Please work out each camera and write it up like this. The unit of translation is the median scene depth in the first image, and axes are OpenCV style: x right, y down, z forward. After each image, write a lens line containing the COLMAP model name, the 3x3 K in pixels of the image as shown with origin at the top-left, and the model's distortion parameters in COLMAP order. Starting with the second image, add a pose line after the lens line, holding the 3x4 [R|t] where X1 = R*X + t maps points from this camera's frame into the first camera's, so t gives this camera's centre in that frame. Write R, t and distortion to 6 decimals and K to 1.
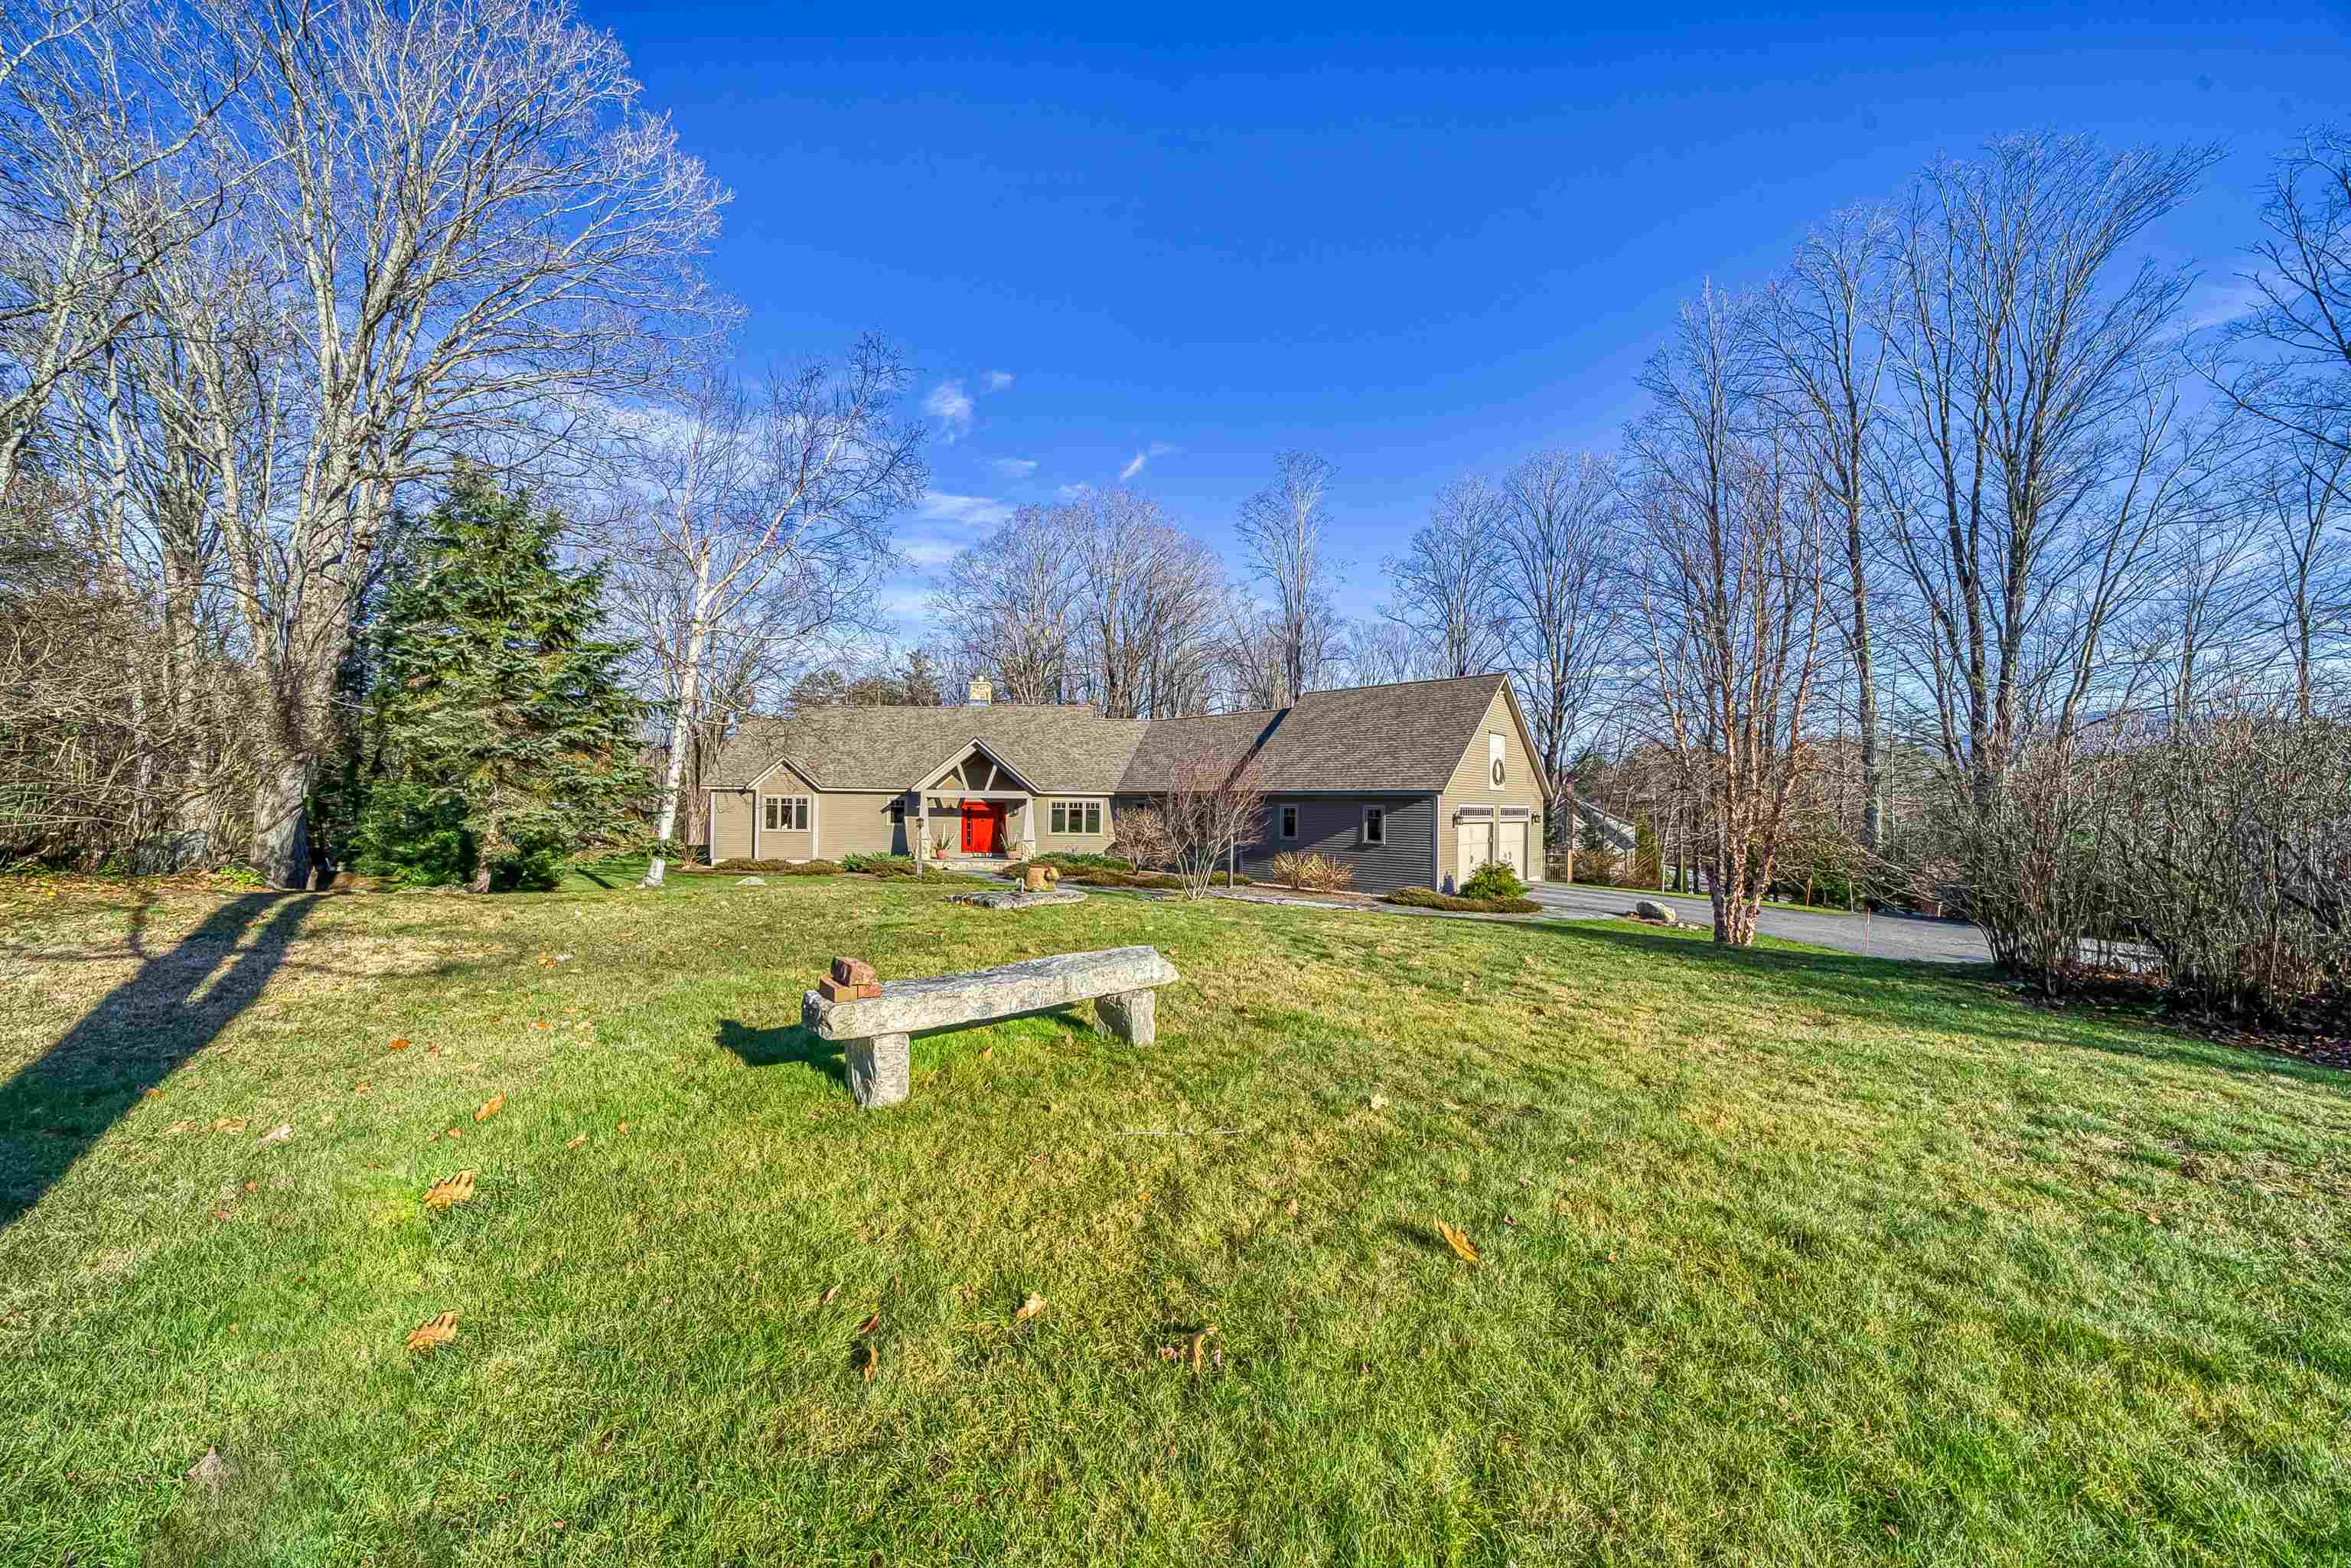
lens RADIAL K [[837.0, 0, 1174.9], [0, 837.0, 795.0], [0, 0, 1]] dist [0.000181, 0.000015]
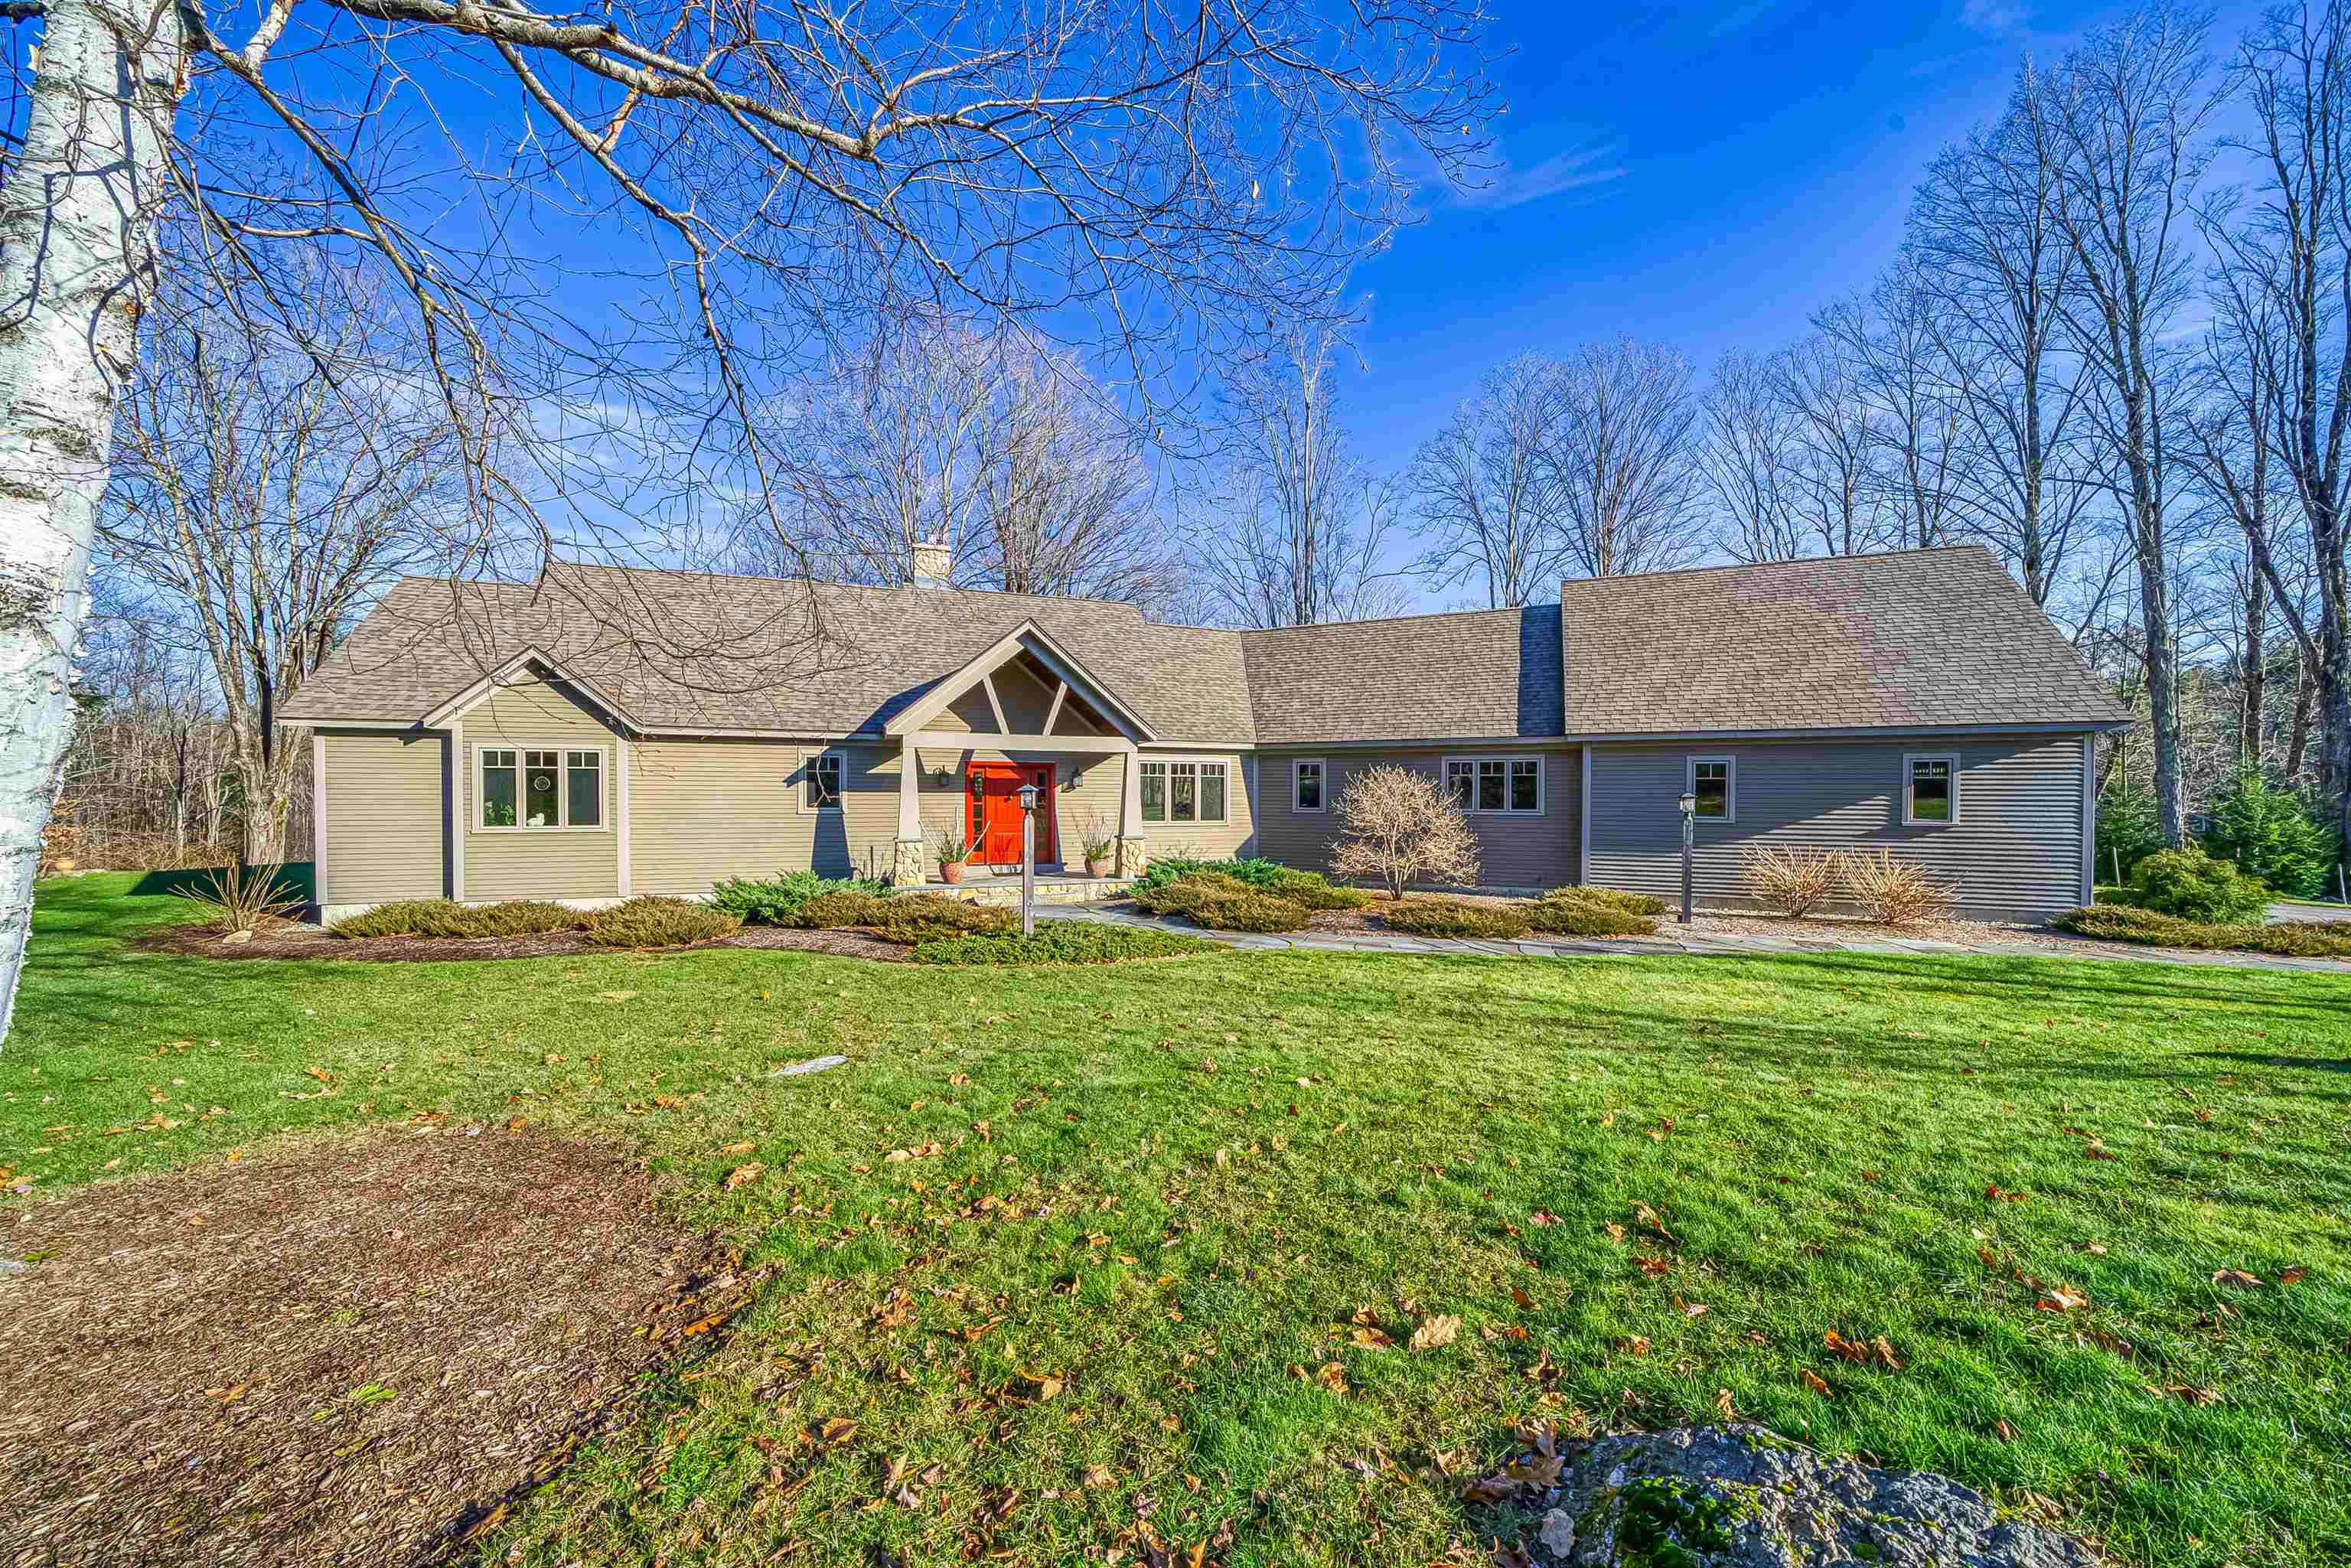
lens RADIAL K [[837.0, 0, 1174.9], [0, 837.0, 795.0], [0, 0, 1]] dist [0.000181, 0.000015]
pose [[0.953423, -0.010813, 0.301443, -0.288409], [0.008364, 0.999921, 0.009414, 0.024243], [-0.301521, -0.006454, 0.953438, 0.505738]]
